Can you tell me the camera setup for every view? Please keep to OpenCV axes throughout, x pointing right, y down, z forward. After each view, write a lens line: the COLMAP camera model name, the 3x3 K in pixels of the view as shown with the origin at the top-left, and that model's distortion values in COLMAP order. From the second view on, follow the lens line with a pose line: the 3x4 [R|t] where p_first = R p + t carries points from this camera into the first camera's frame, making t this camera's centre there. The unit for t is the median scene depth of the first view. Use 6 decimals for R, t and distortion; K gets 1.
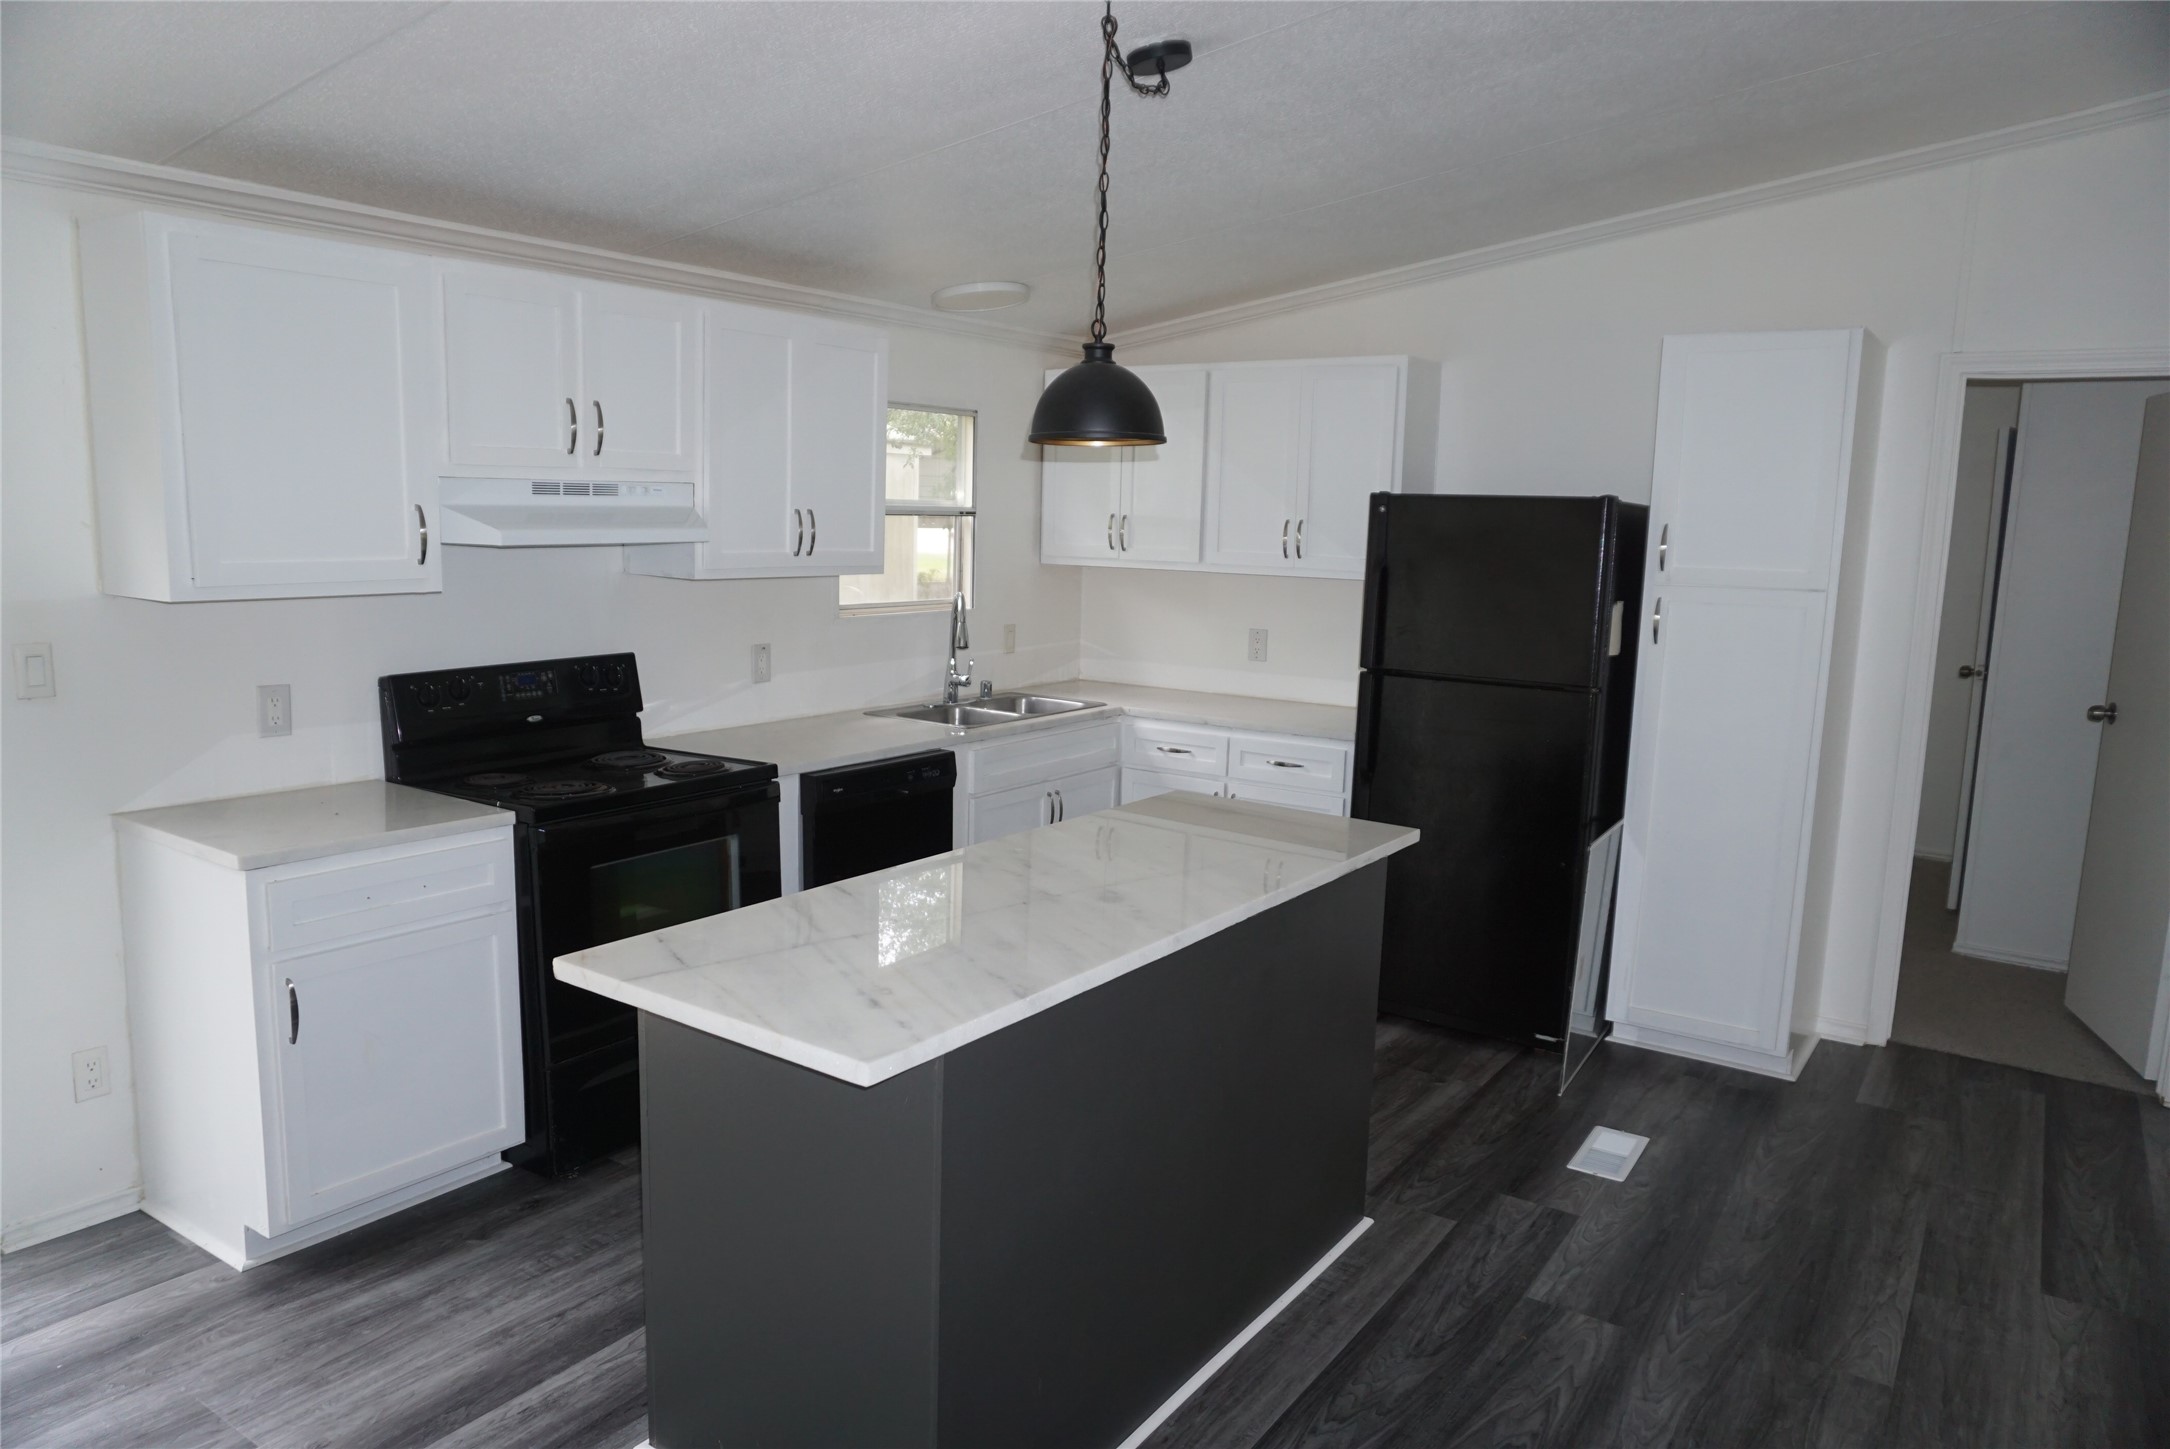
lens RADIAL K [[1446.0, 0, 1076.4], [0, 1446.0, 728.6], [0, 0, 1]] dist [-0.060593, 0.043088]
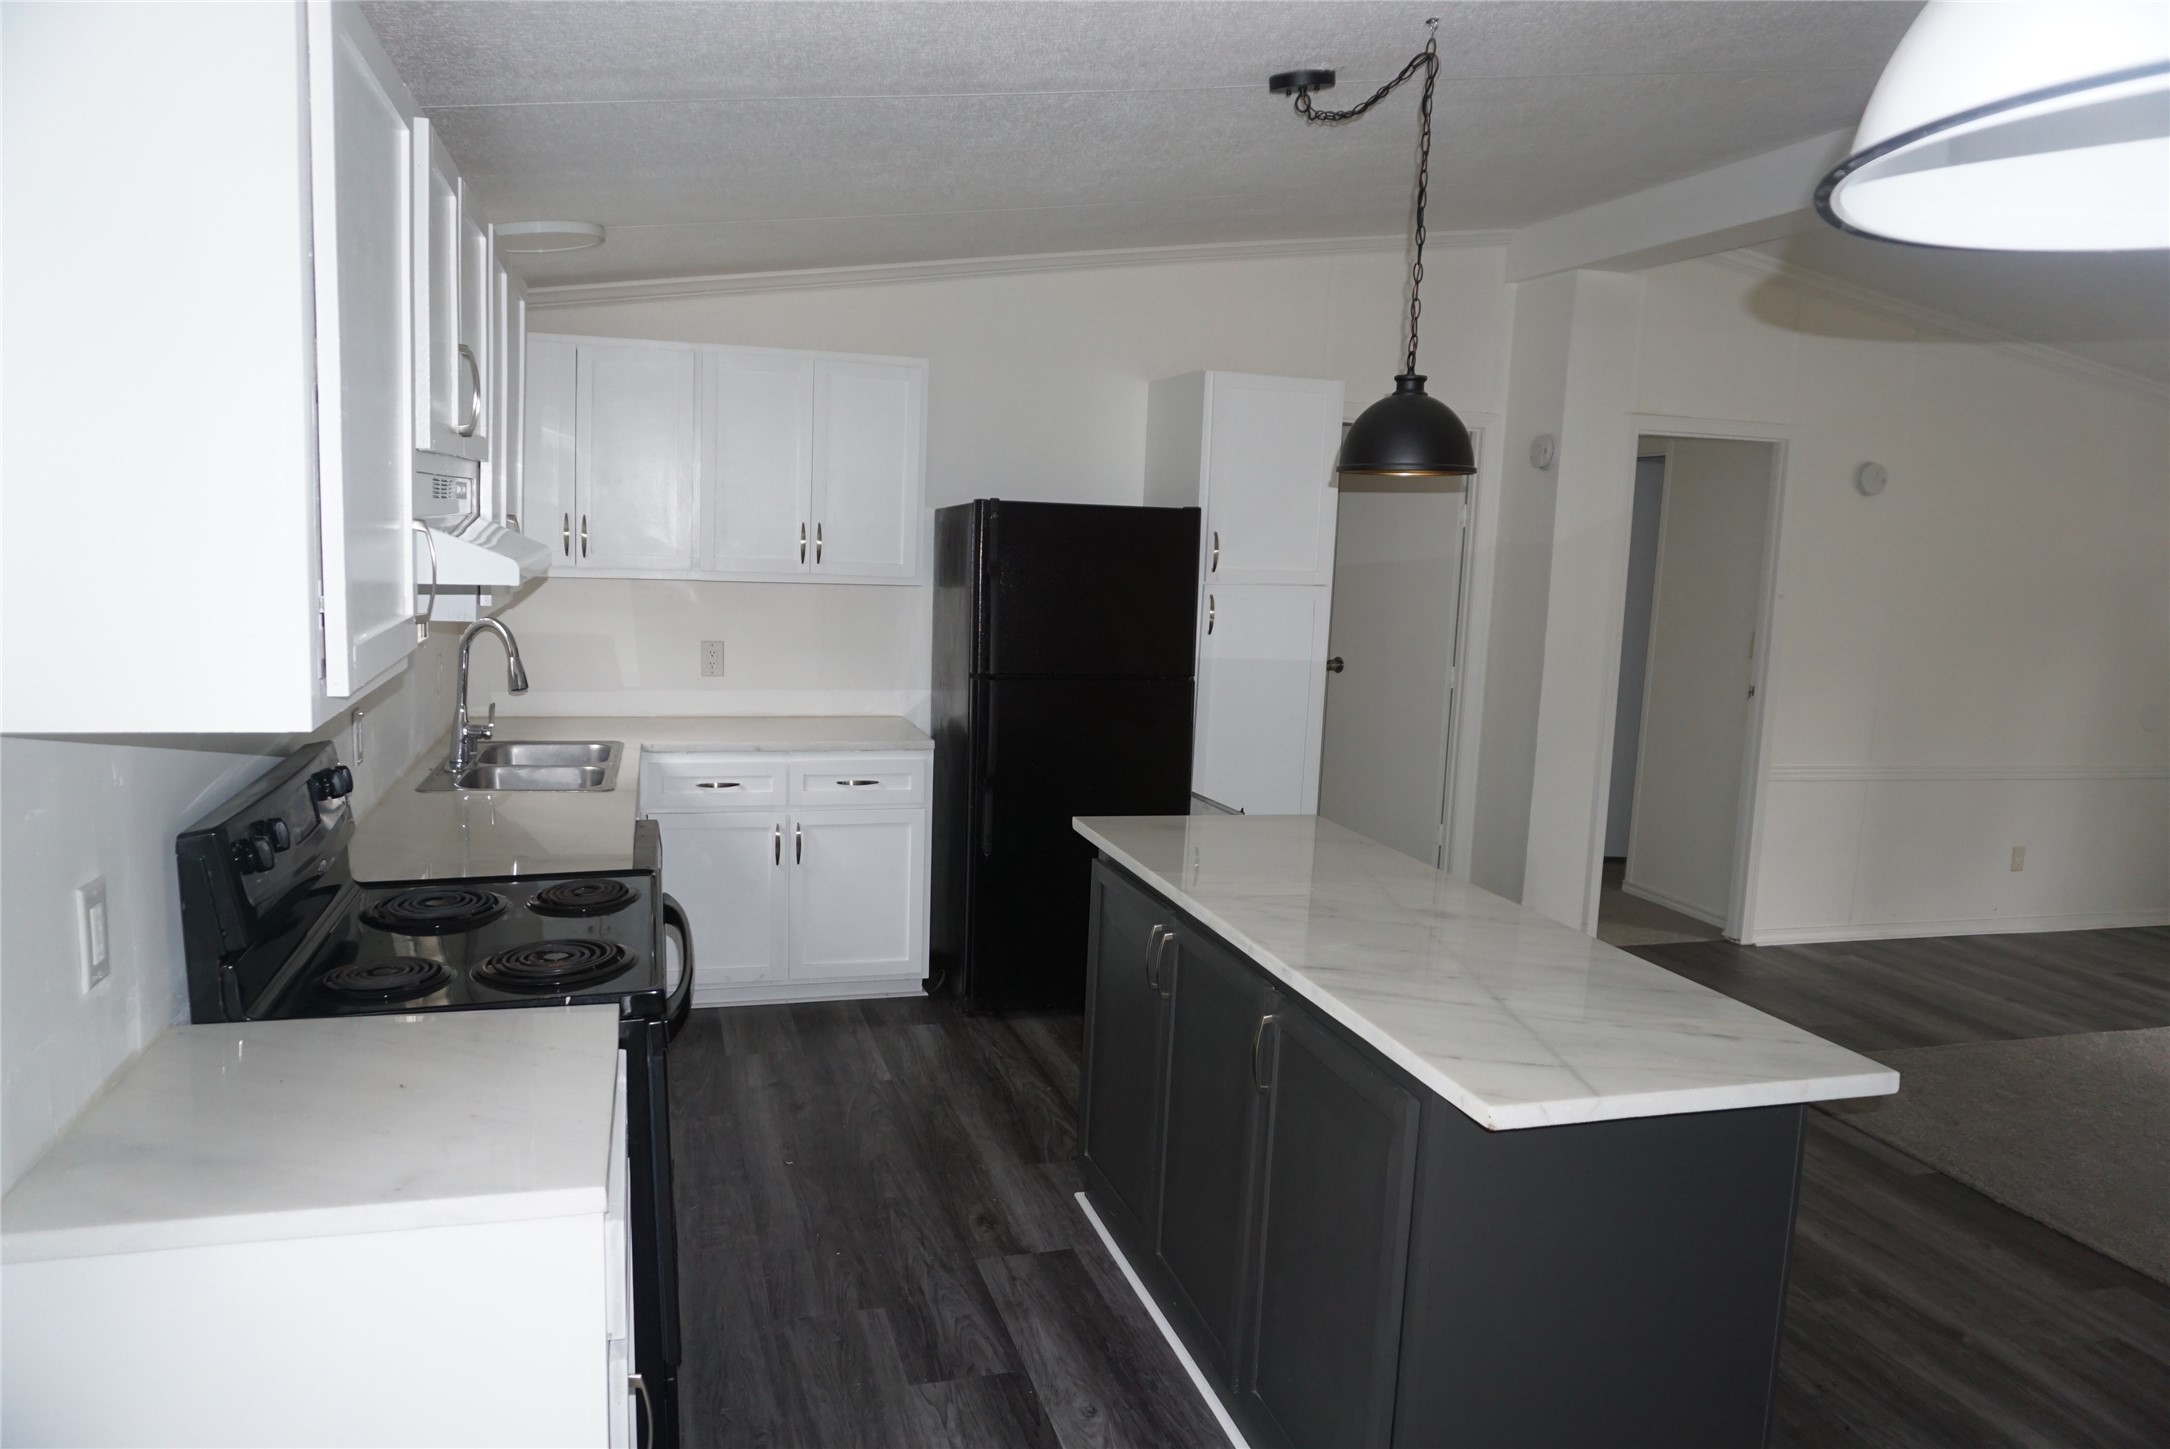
lens RADIAL K [[1446.0, 0, 1076.4], [0, 1446.0, 728.6], [0, 0, 1]] dist [-0.060593, 0.043088]
pose [[0.625129, -0.106592, 0.773209, -0.667487], [0.092957, 0.993748, 0.061840, -0.075110], [-0.774966, 0.033218, 0.631129, 0.394459]]
